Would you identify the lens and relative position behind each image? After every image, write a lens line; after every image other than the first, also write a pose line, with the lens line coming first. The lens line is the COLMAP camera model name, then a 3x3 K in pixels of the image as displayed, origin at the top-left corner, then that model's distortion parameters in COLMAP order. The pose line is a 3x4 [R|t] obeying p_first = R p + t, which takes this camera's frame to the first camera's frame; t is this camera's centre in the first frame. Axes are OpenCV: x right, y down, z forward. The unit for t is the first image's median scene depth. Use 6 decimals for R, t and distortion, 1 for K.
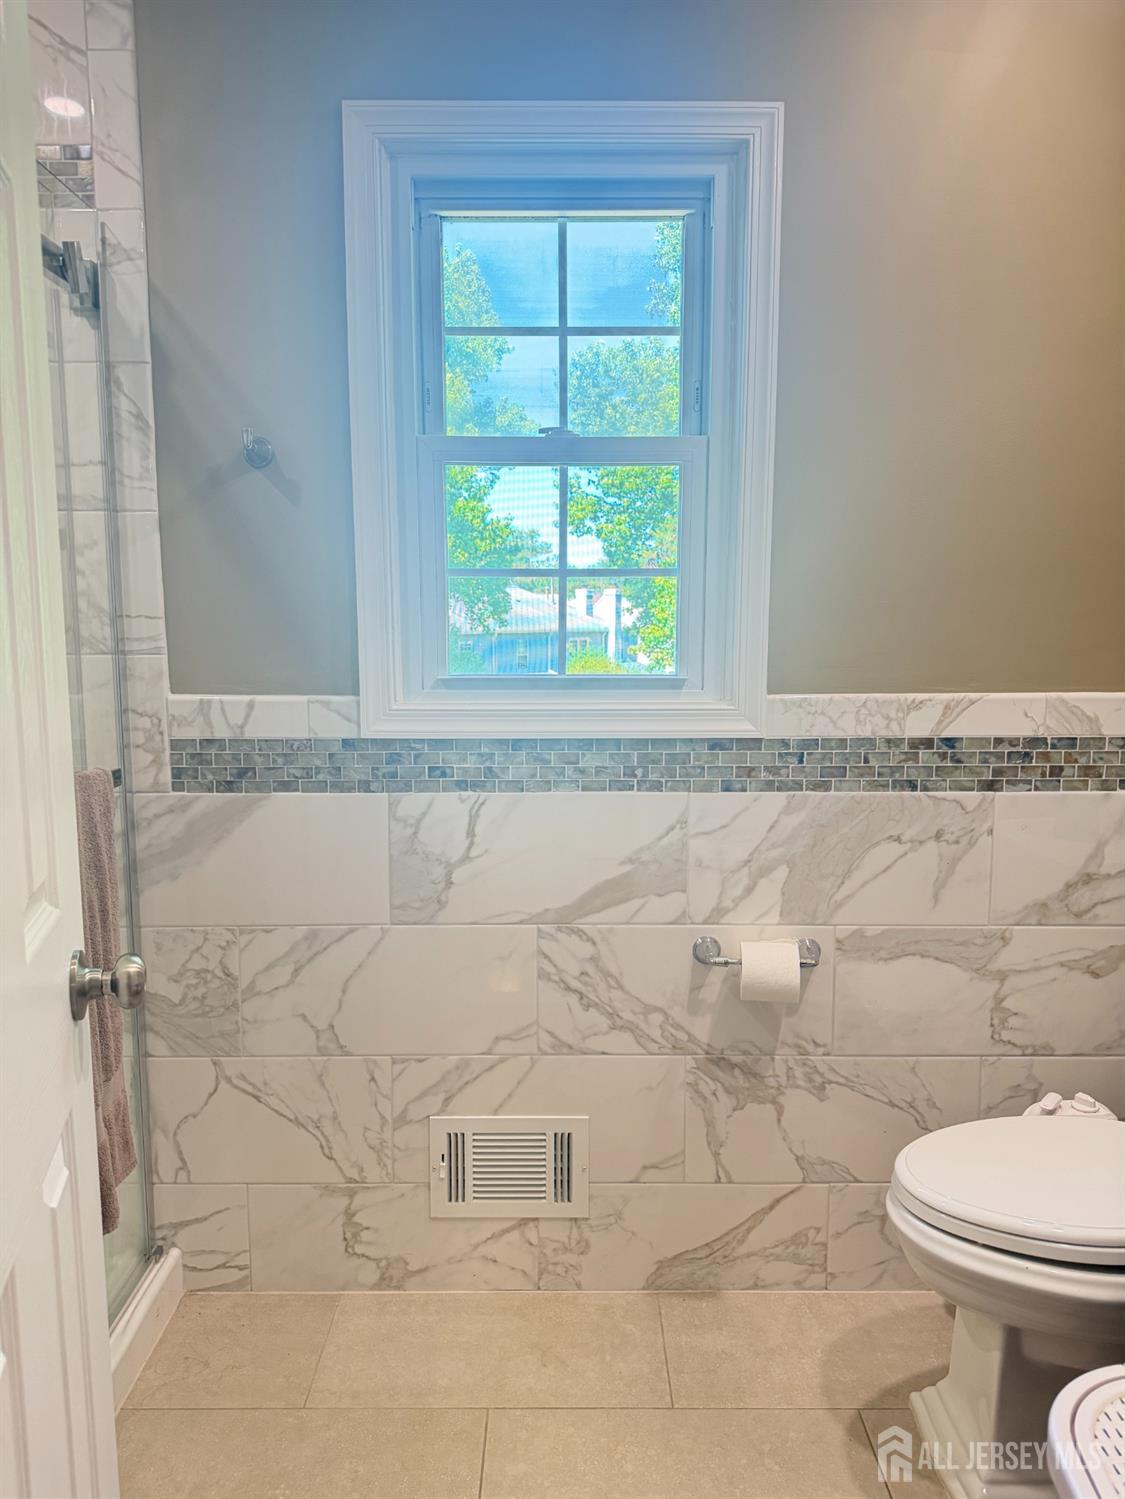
lens RADIAL K [[1068.5, 0, 560.9], [0, 1068.5, 755.3], [0, 0, 1]] dist [0.037364, -0.002260]
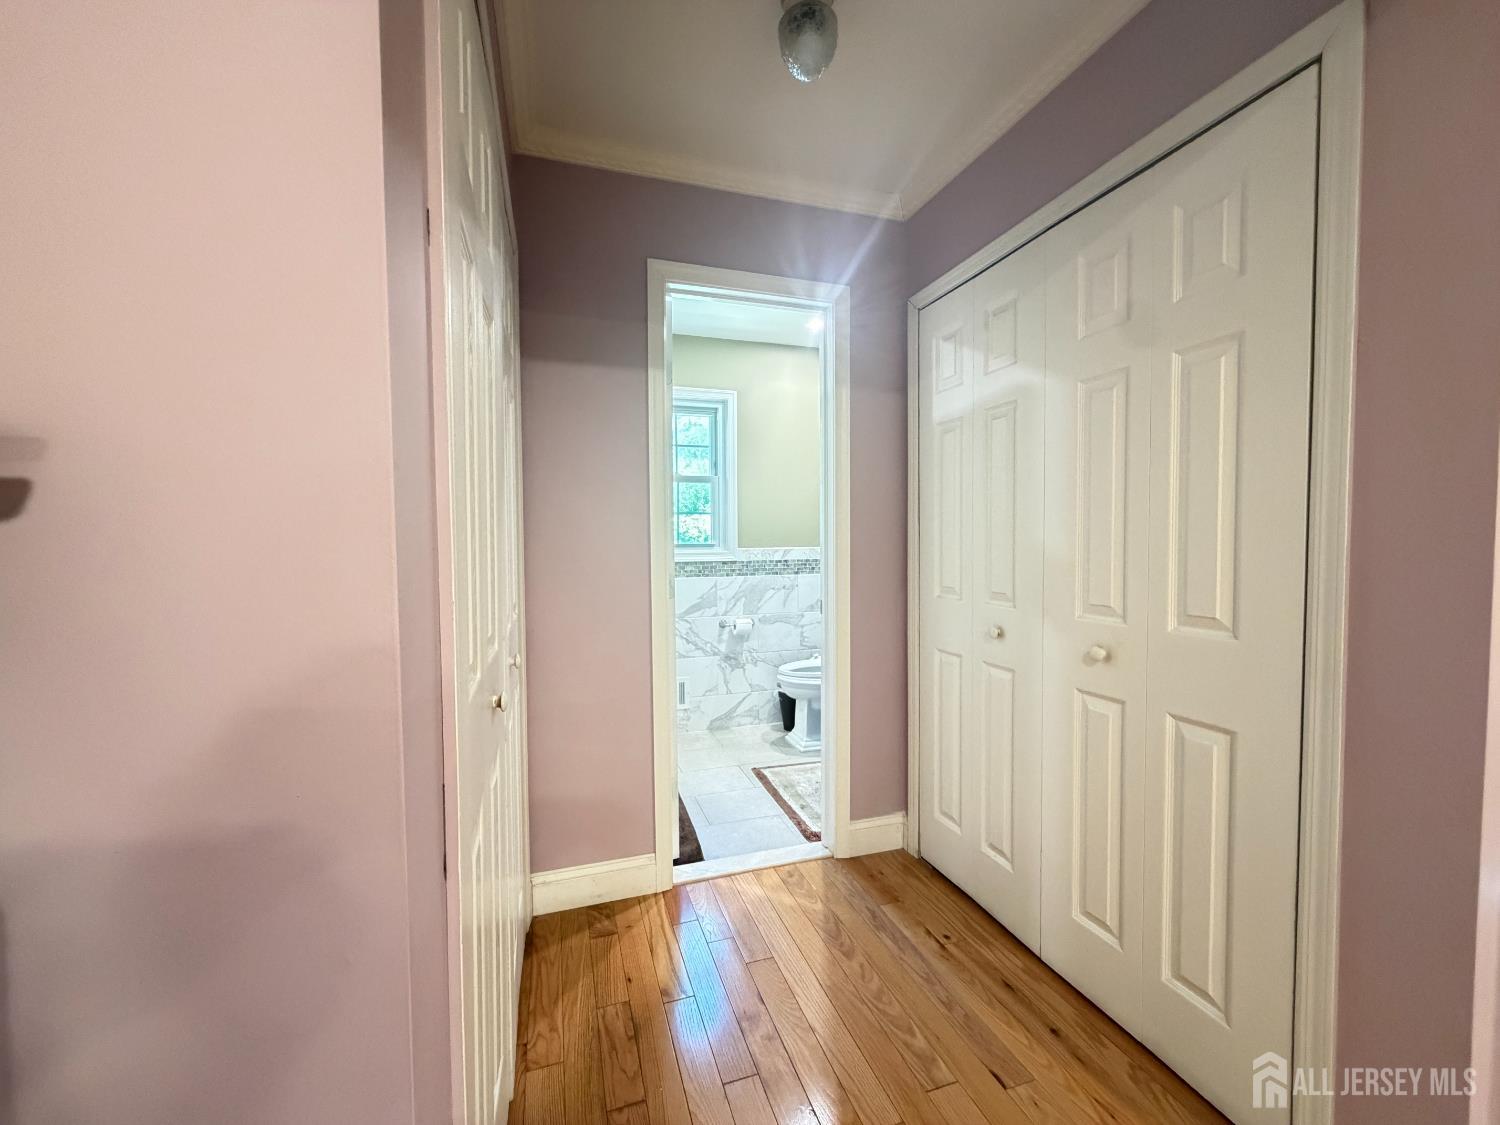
lens RADIAL K [[599.1, 0, 748.0], [0, 599.1, 556.4], [0, 0, 1]] dist [0.001724, 0.000110]
pose [[0.947495, -0.014590, 0.319436, -0.398951], [0.045730, 0.994873, -0.090204, 0.146969], [-0.316482, 0.100076, 0.943305, -0.855022]]
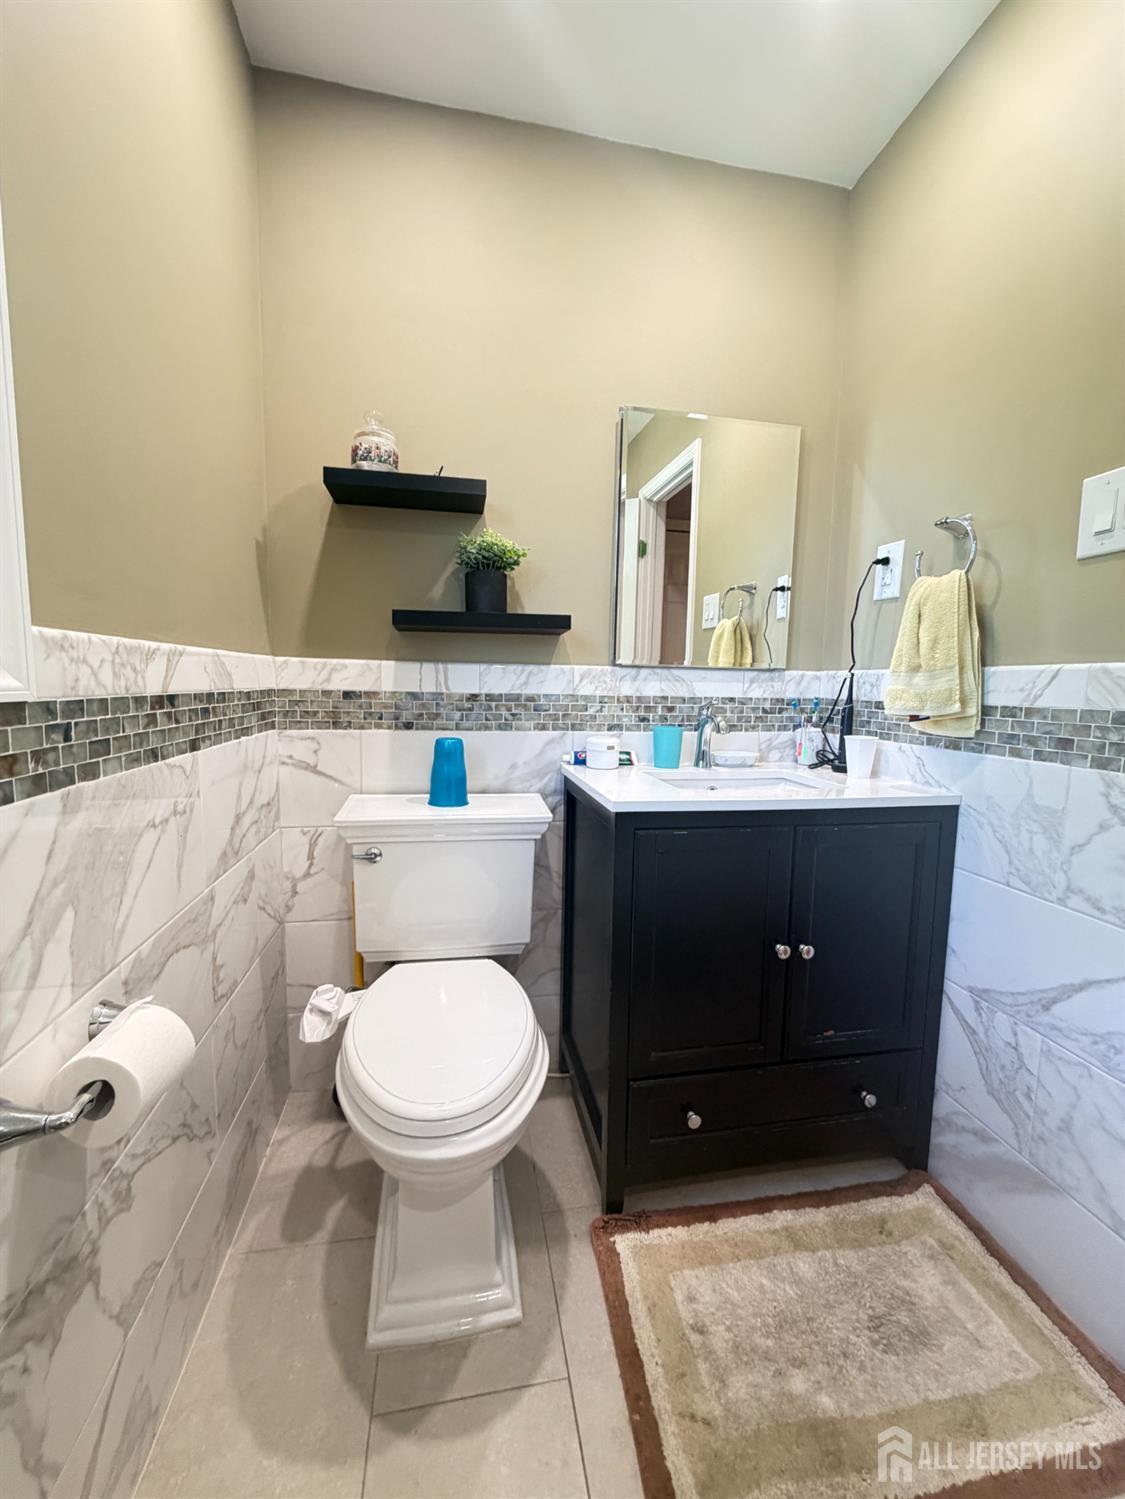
lens RADIAL K [[598.7, 0, 561.9], [0, 598.7, 744.5], [0, 0, 1]] dist [0.001724, 0.000110]
pose [[-0.198745, -0.100627, 0.974872, -0.176639], [0.109861, 0.986158, 0.124189, -0.002103], [-0.973874, 0.131782, -0.184939, 0.780652]]
